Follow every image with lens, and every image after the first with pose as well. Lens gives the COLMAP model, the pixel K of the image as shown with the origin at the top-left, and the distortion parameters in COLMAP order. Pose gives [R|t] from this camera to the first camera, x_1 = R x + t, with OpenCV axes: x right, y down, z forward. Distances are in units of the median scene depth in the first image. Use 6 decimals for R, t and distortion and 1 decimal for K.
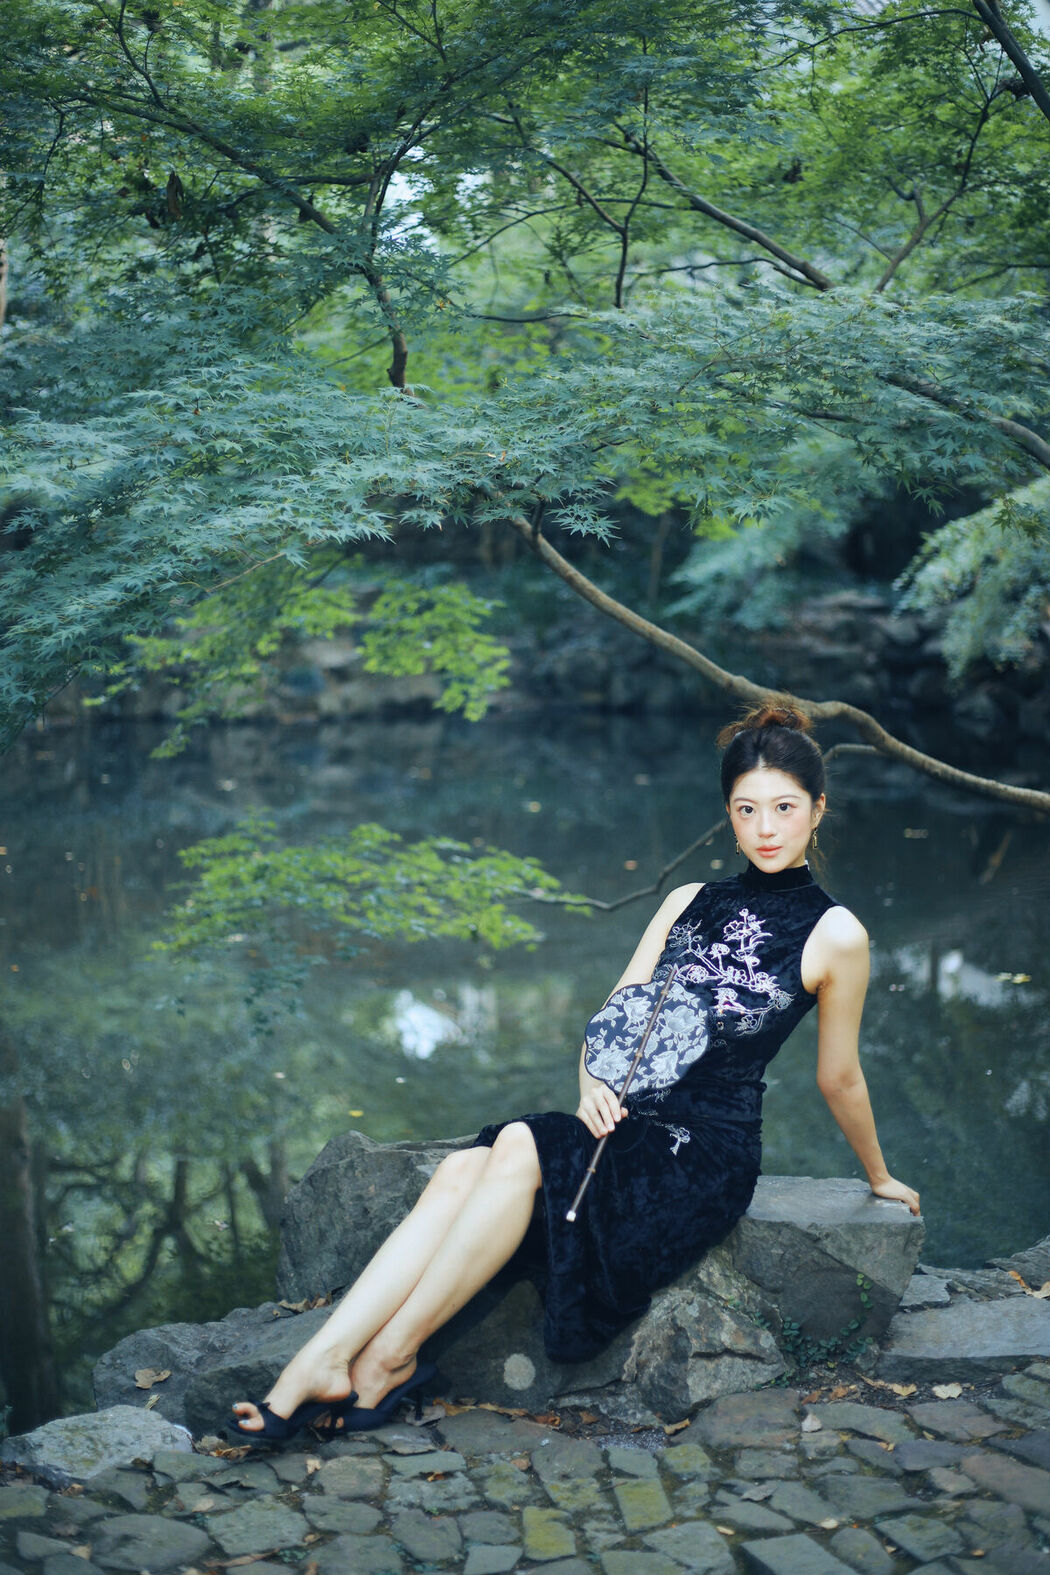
lens RADIAL K [[2153.2, 0, 528.3], [0, 2153.2, 721.4], [0, 0, 1]] dist [-0.110693, -0.020489]
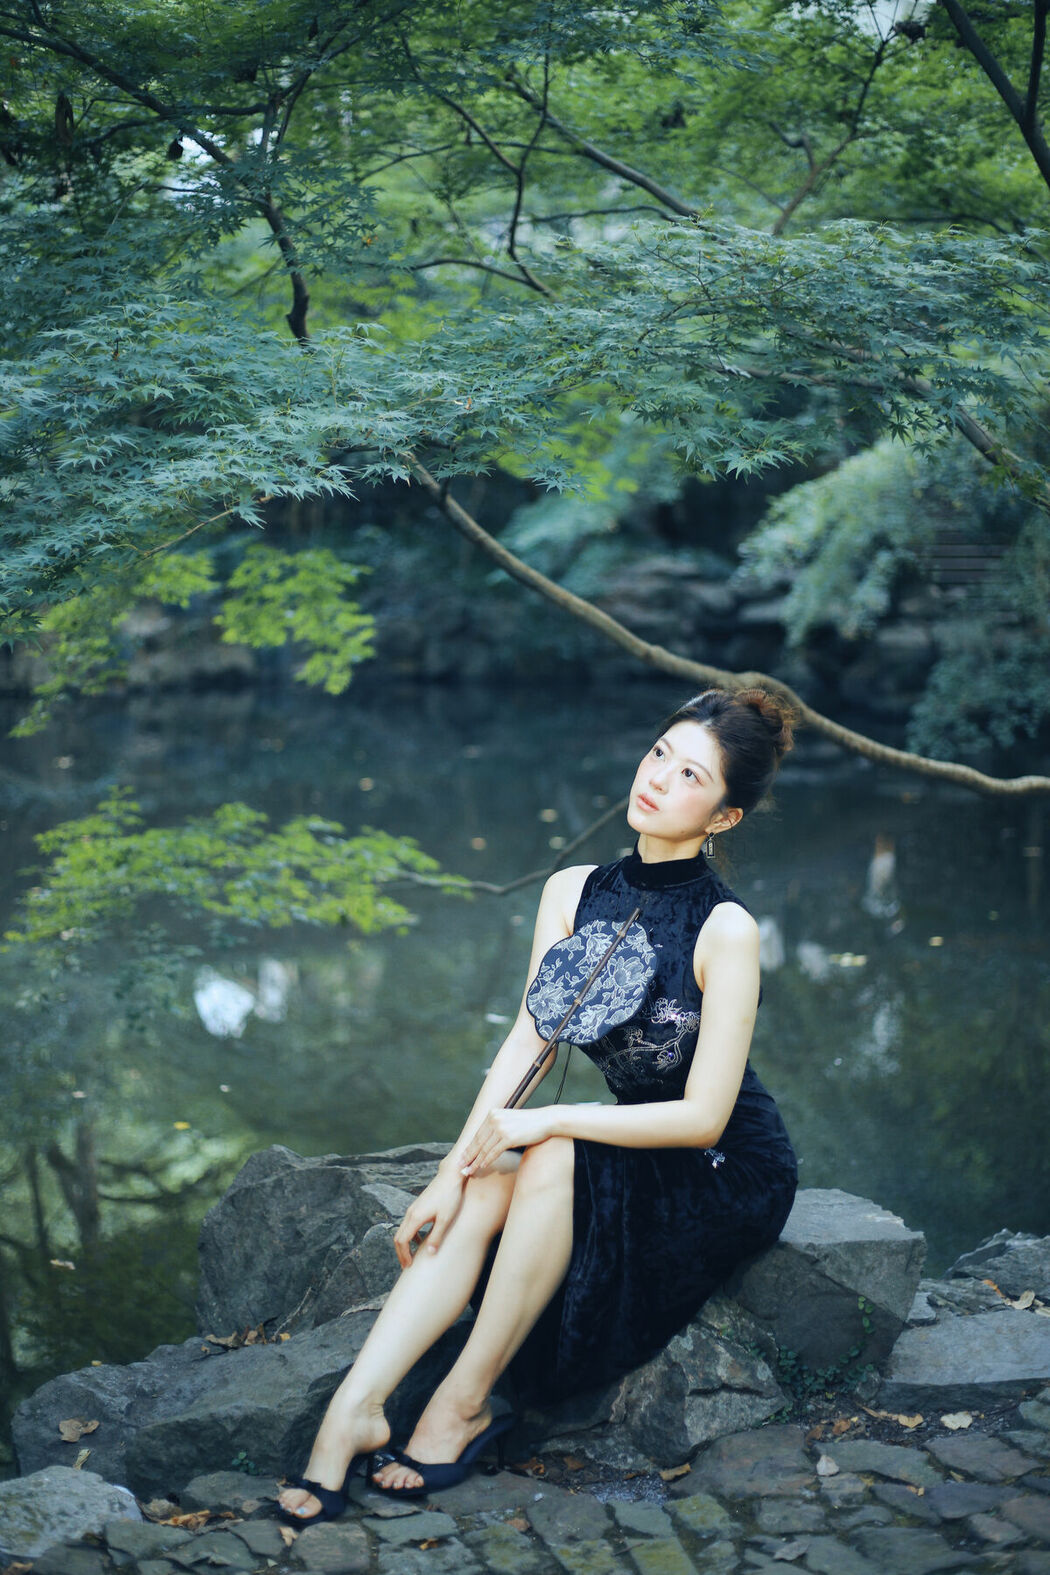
lens RADIAL K [[2197.2, 0, 523.4], [0, 2197.2, 747.8], [0, 0, 1]] dist [-0.109837, -0.033849]
pose [[0.996777, -0.007794, 0.079845, -0.061590], [0.005734, 0.999645, 0.026006, -0.003286], [-0.080020, -0.025464, 0.996468, 0.078736]]
